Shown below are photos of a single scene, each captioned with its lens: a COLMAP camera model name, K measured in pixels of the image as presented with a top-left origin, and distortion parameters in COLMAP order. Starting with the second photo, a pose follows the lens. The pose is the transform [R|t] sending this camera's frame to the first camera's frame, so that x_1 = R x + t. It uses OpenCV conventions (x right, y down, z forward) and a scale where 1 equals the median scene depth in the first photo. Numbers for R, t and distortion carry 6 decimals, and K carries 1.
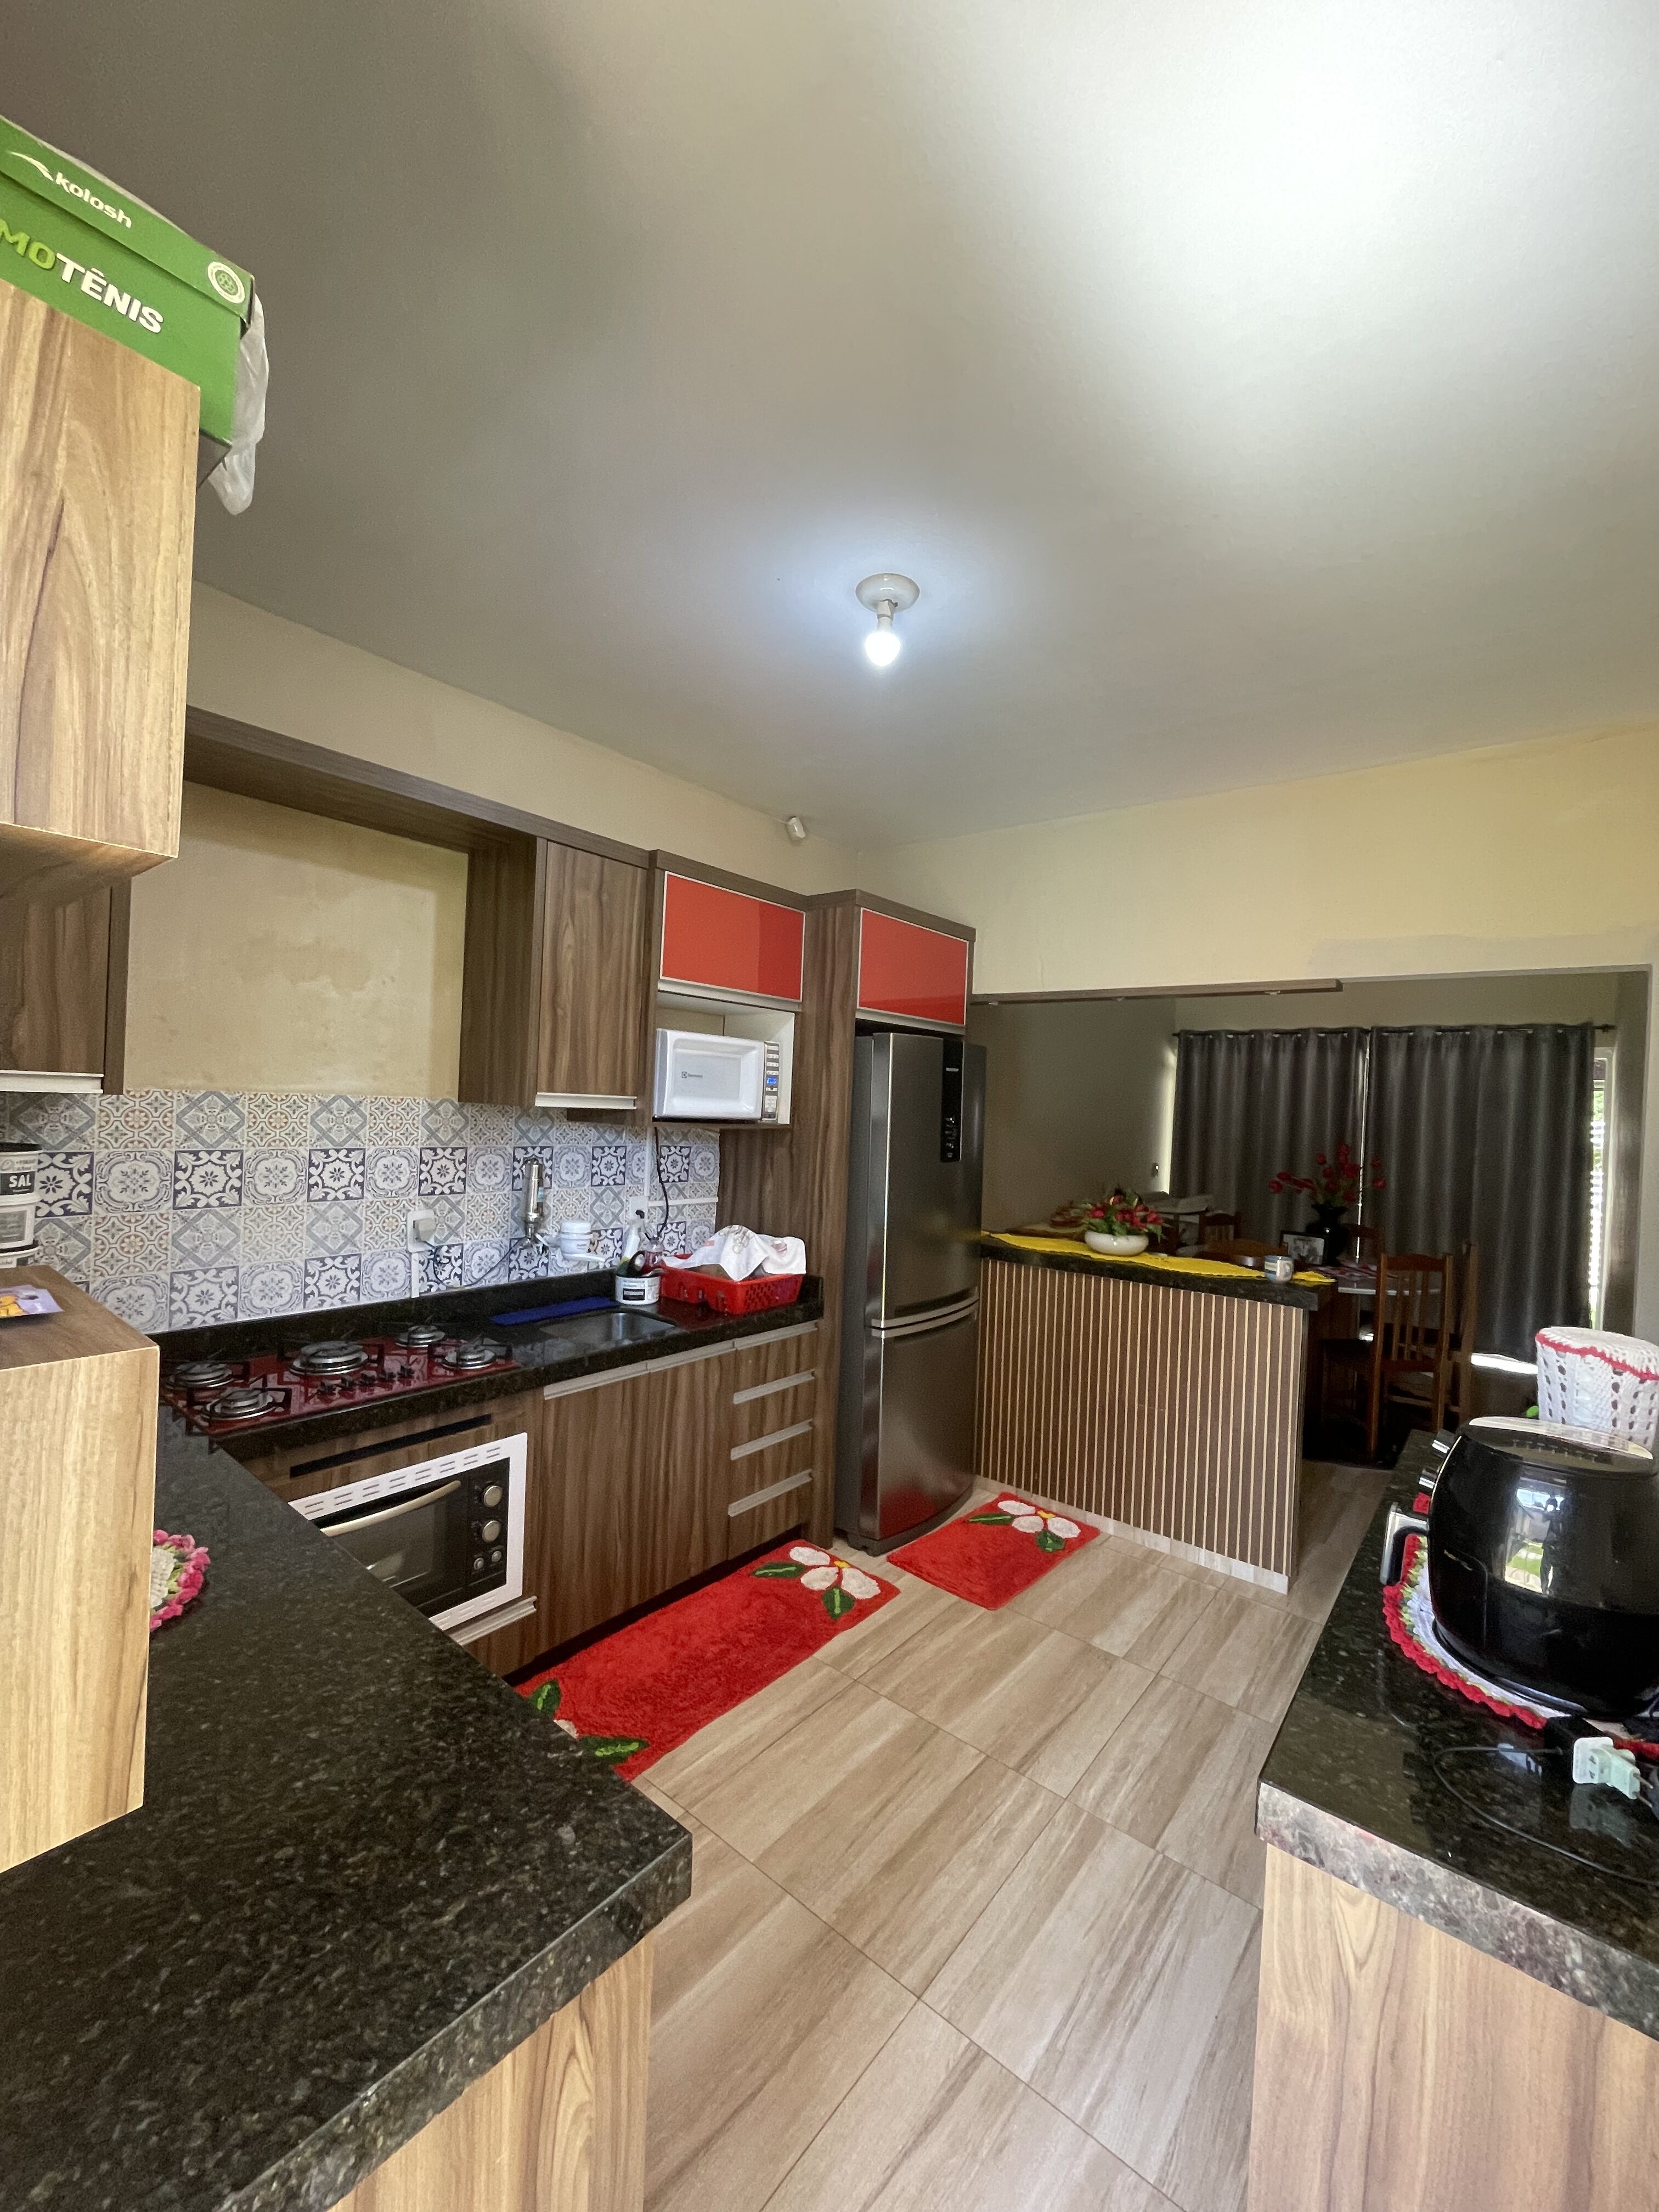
lens RADIAL K [[892.4, 0, 831.7], [0, 892.4, 1106.6], [0, 0, 1]] dist [-0.002597, -0.000097]
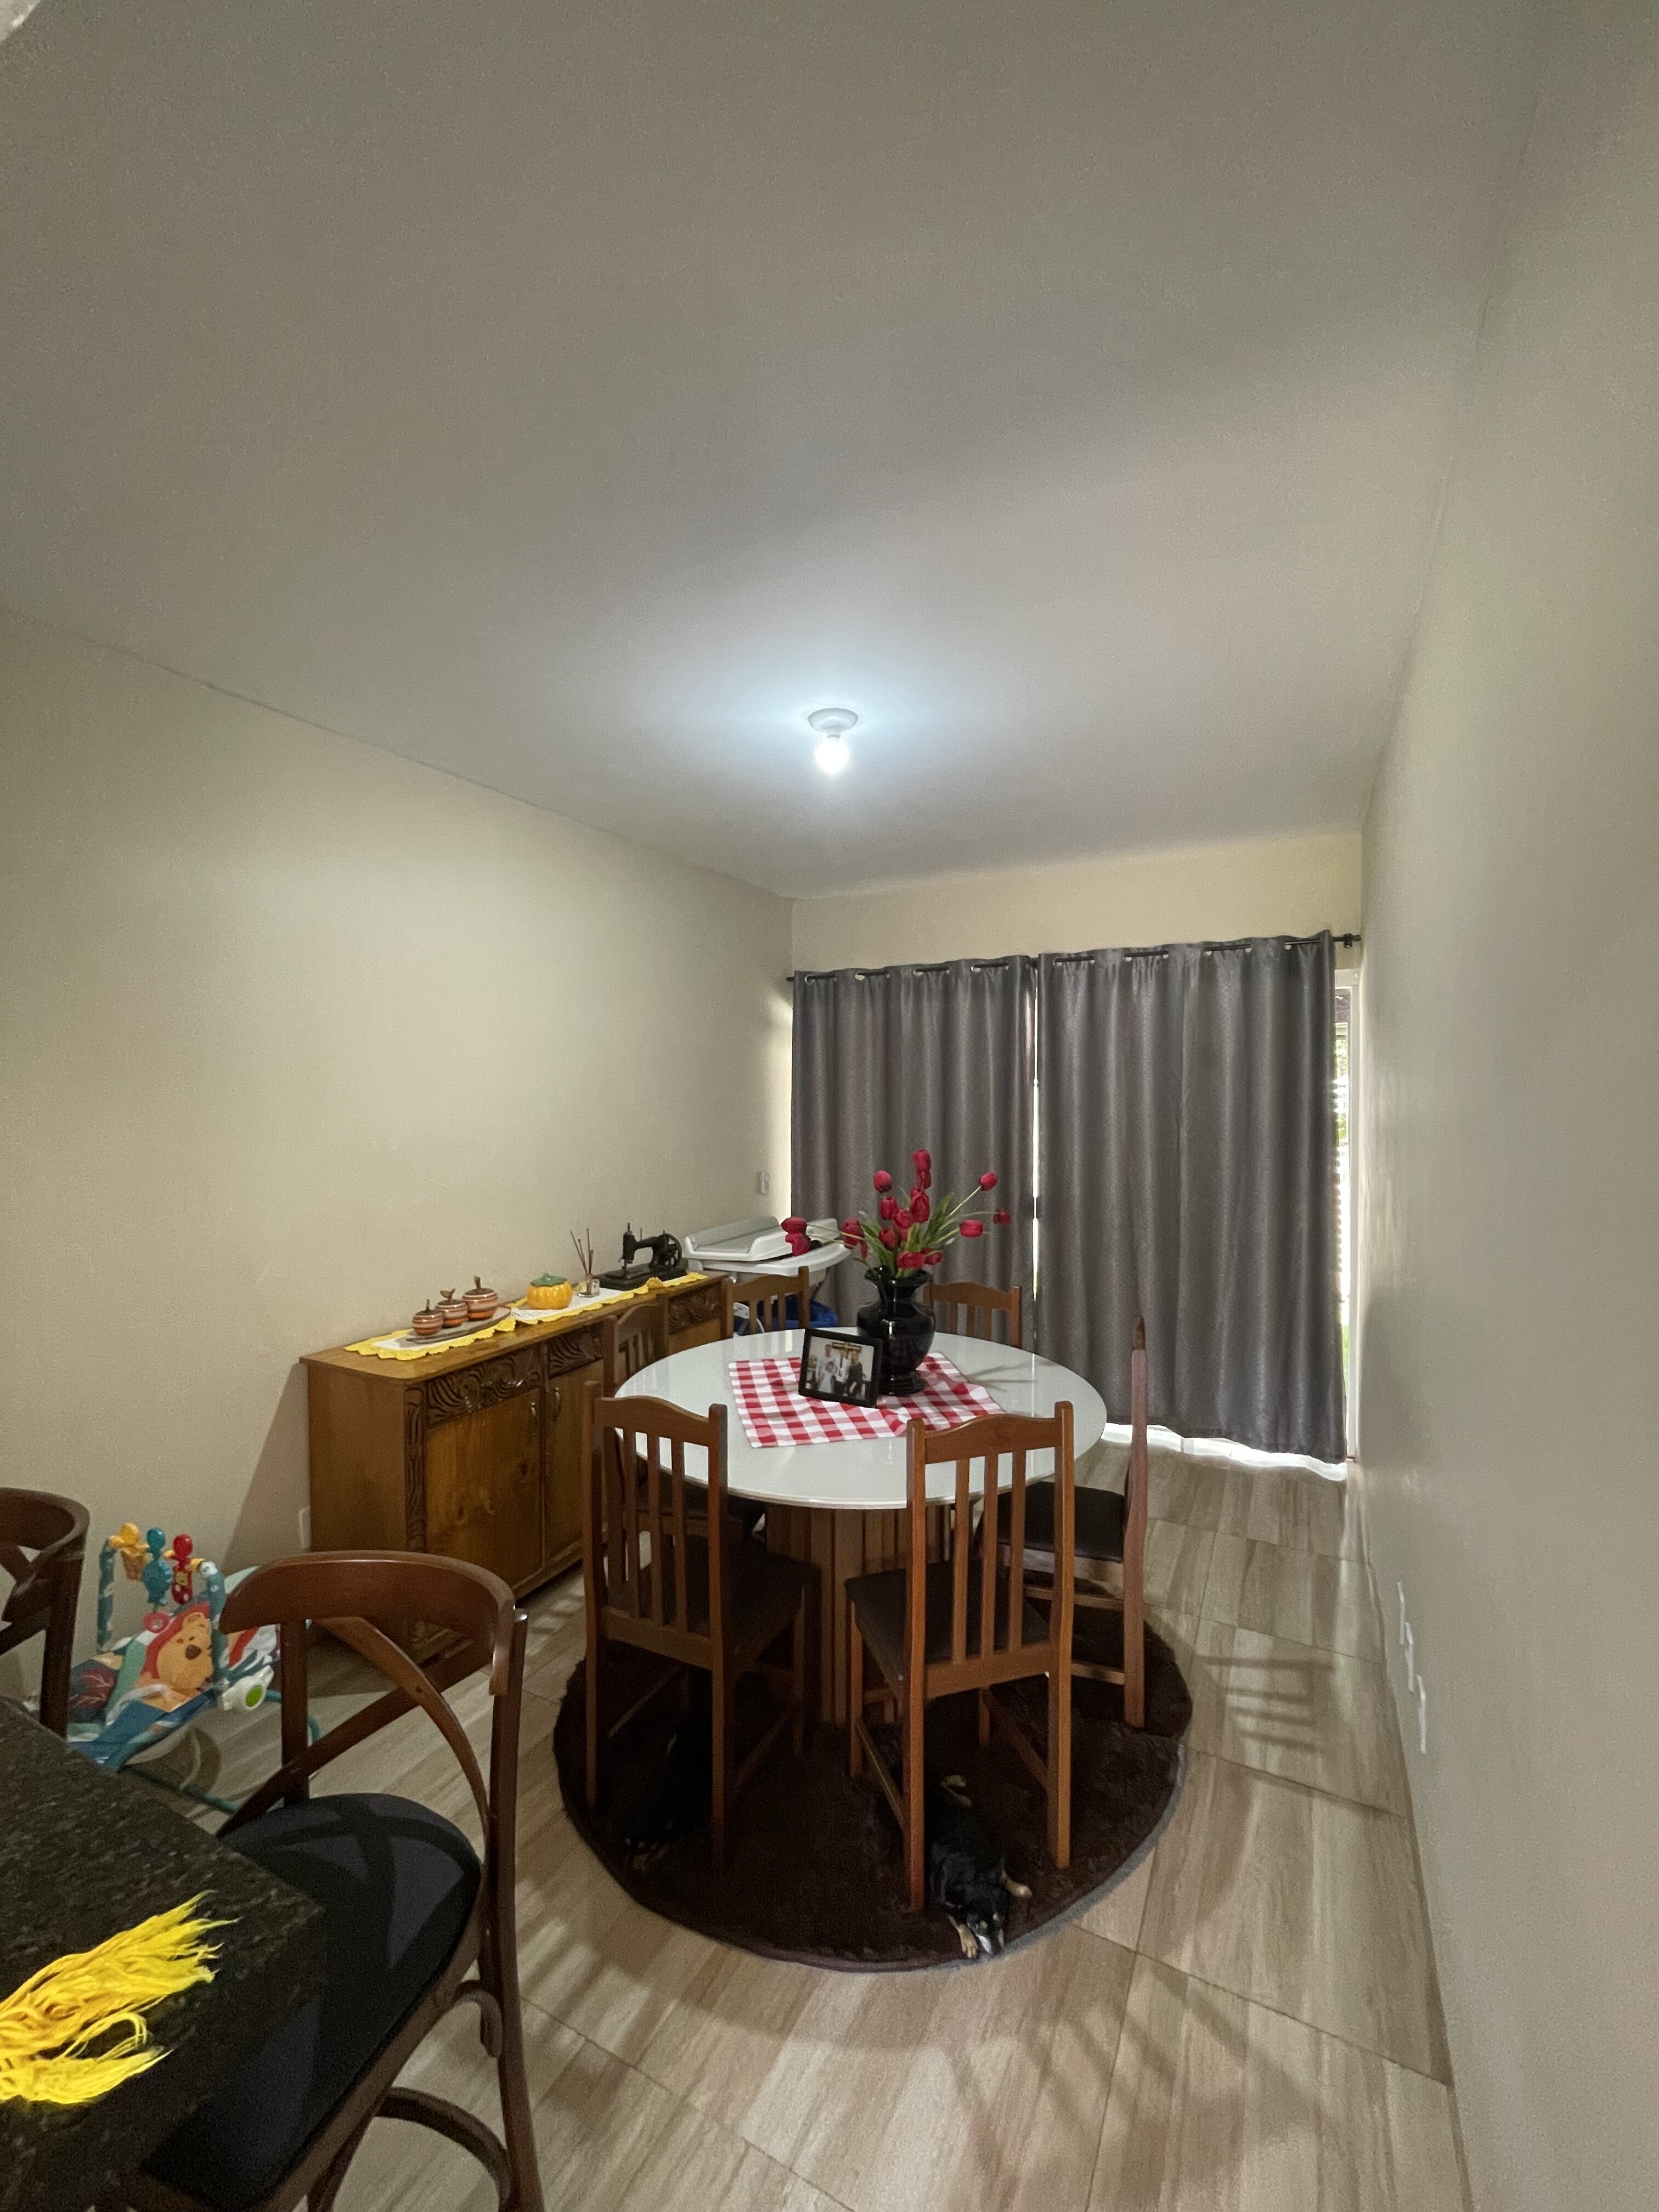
lens RADIAL K [[892.4, 0, 827.3], [0, 892.4, 1098.5], [0, 0, 1]] dist [-0.002597, -0.000097]
pose [[0.980502, -0.046978, 0.190809, 0.323096], [0.045580, 0.998892, 0.011713, 0.003185], [-0.191148, -0.002788, 0.981557, 0.382577]]
